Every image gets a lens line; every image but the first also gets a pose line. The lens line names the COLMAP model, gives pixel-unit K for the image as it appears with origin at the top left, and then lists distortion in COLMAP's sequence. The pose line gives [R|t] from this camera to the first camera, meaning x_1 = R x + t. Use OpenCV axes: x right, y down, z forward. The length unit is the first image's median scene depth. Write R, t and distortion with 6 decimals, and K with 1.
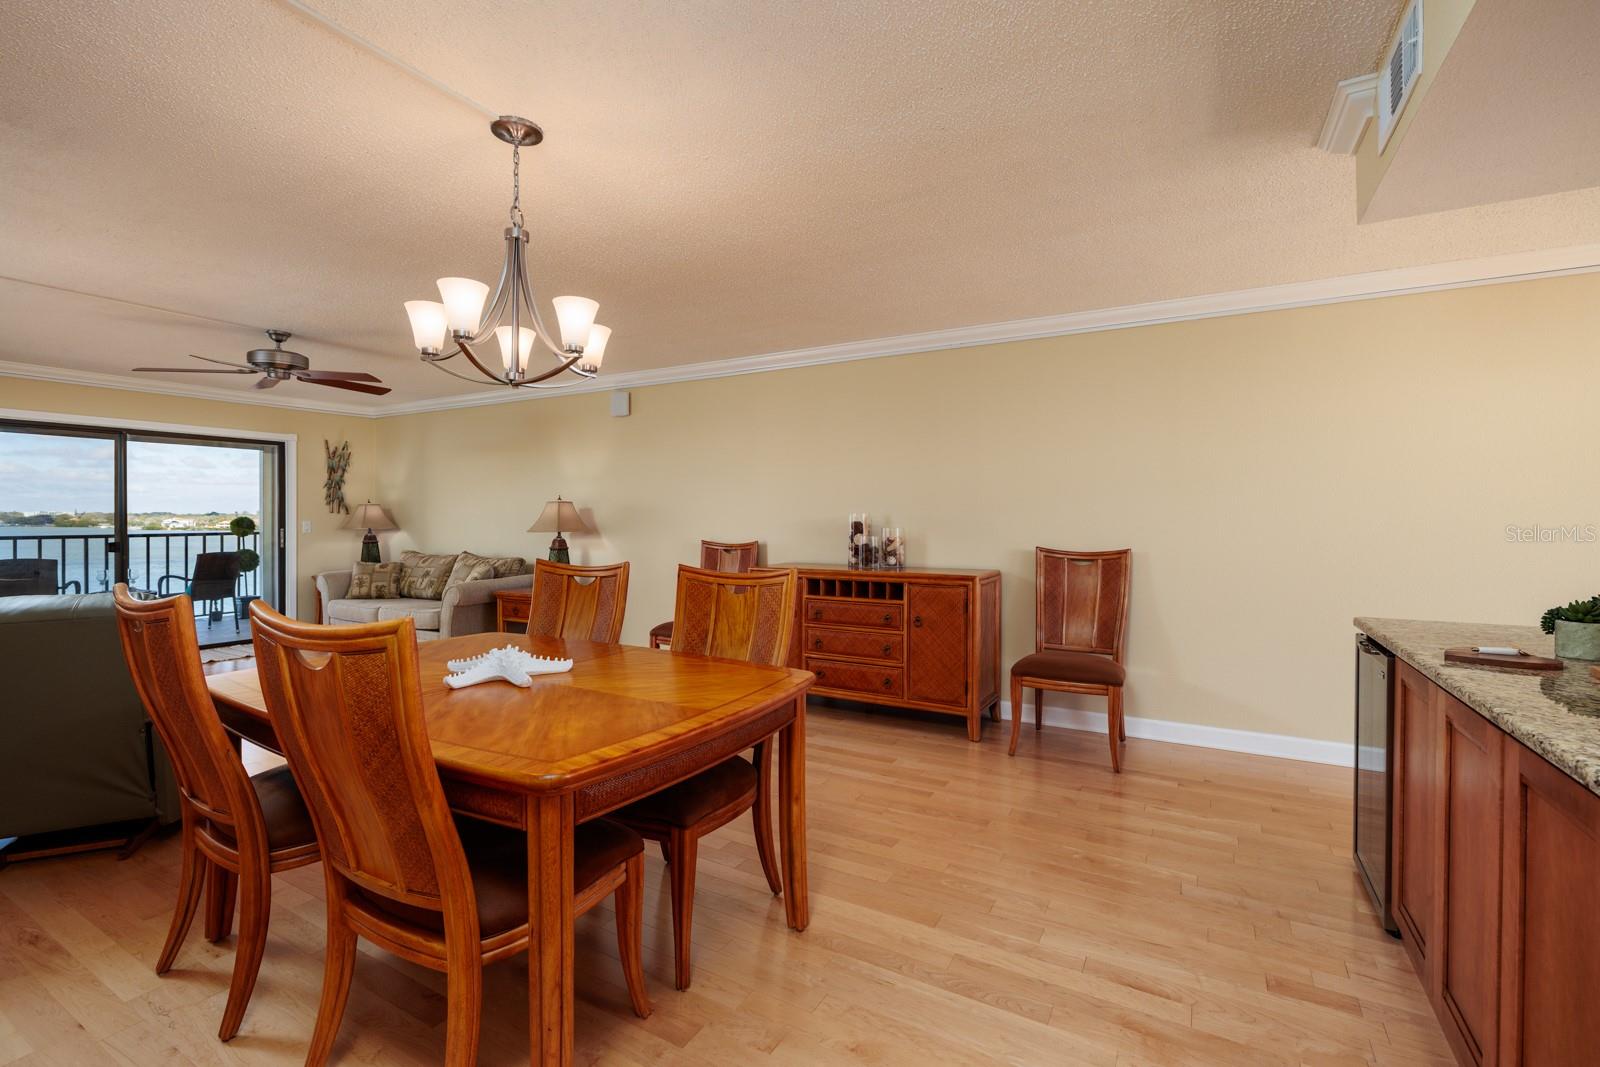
lens RADIAL K [[716.7, 0, 799.4], [0, 716.7, 527.2], [0, 0, 1]] dist [-0.003025, -0.000486]
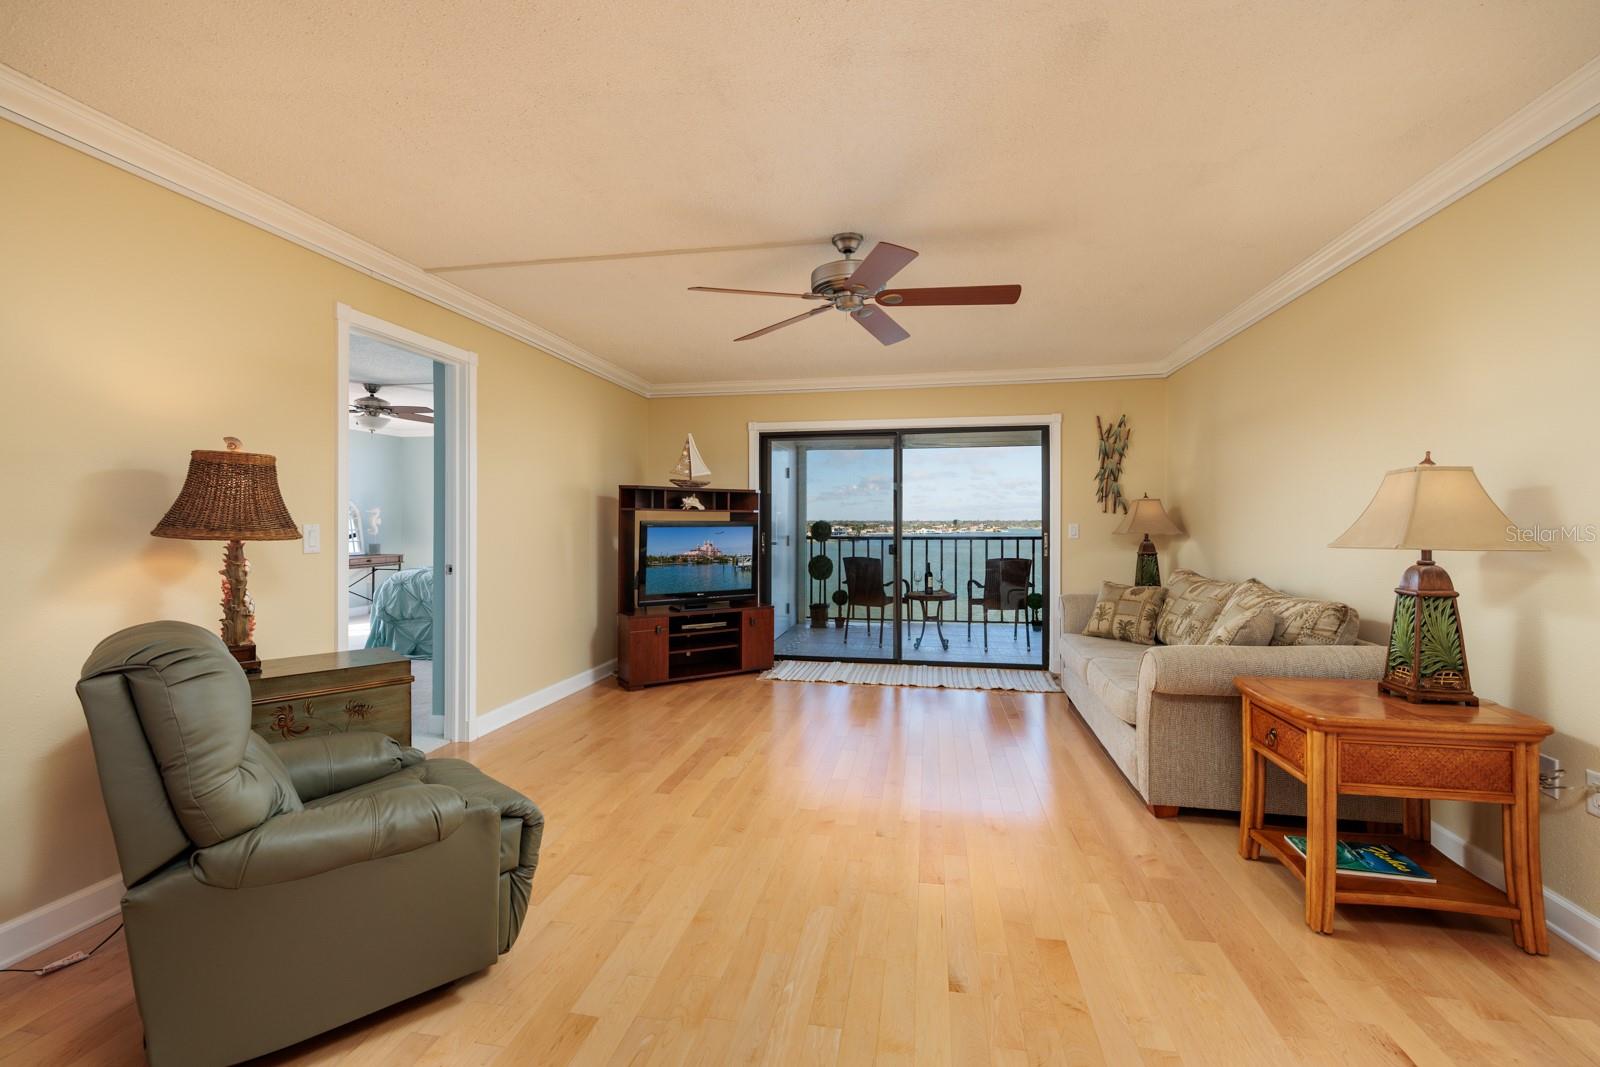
lens RADIAL K [[690.8, 0, 803.0], [0, 690.8, 524.0], [0, 0, 1]] dist [-0.003032, -0.000410]
pose [[0.349281, 0.000855, -0.937018, -0.095926], [-0.012349, 0.999917, -0.003691, -0.001690], [0.936937, 0.012860, 0.349262, 0.498855]]
